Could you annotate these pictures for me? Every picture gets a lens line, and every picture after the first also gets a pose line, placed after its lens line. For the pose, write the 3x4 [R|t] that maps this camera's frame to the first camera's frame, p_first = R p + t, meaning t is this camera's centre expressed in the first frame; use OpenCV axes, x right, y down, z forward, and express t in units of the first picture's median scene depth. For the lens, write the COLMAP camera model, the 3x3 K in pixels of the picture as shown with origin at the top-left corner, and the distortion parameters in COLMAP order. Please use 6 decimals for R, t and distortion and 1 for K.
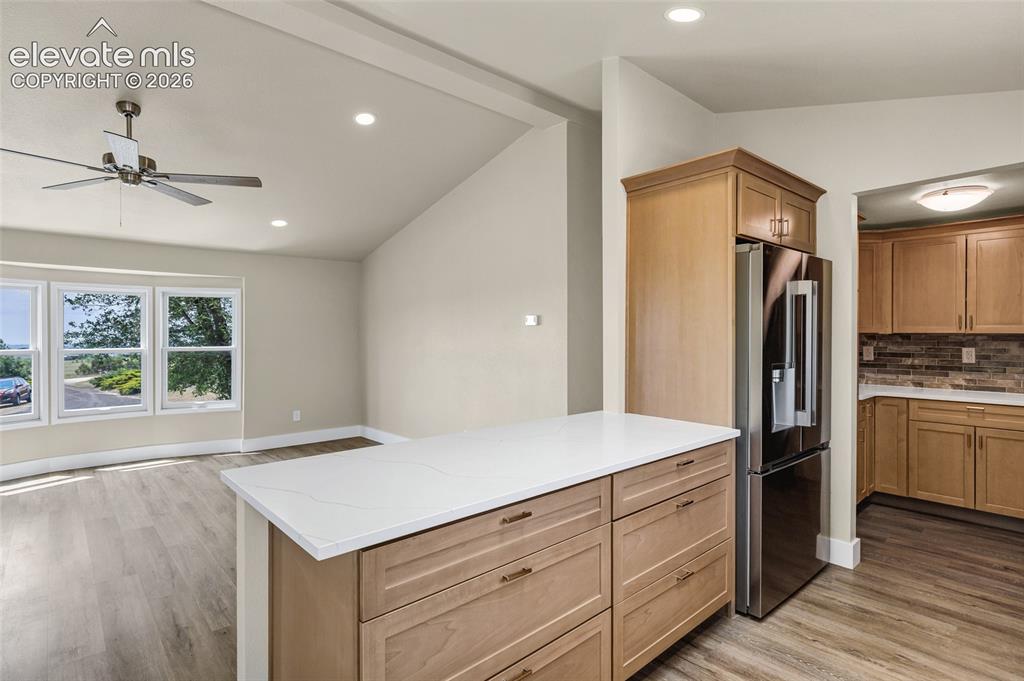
lens RADIAL K [[506.8, 0, 516.4], [0, 506.8, 334.9], [0, 0, 1]] dist [-0.001752, 0.001973]
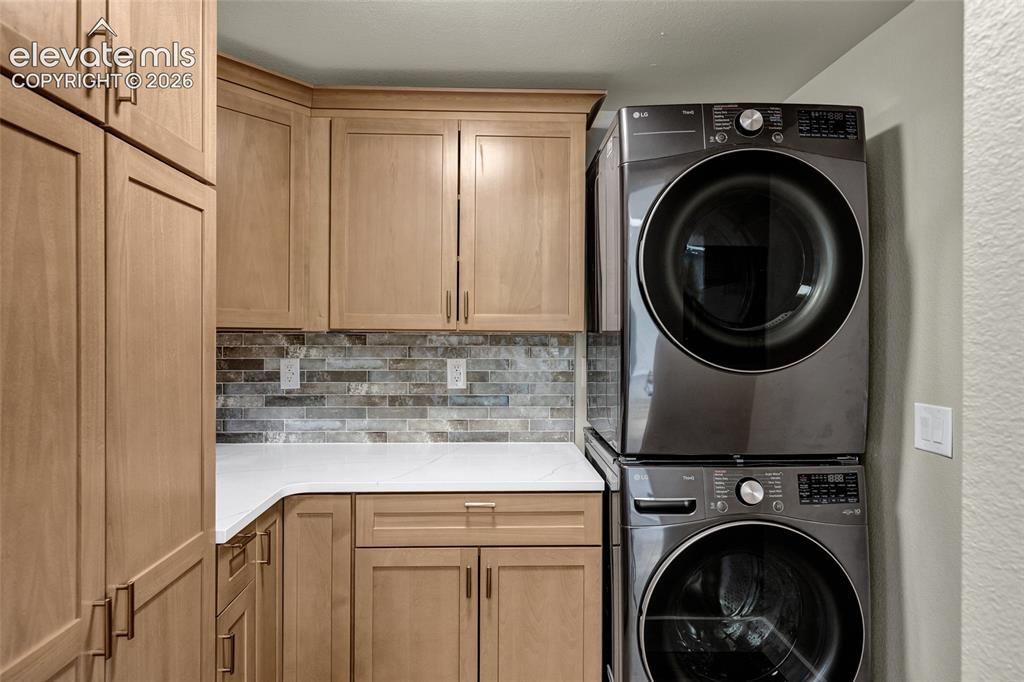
lens RADIAL K [[587.6, 0, 491.8], [0, 587.6, 333.4], [0, 0, 1]] dist [0.008263, 0.000520]
pose [[0.664746, 0.004112, 0.747058, 0.531071], [-0.003114, 0.999991, -0.002734, 0.001400], [-0.747063, -0.000509, 0.664753, 0.650796]]
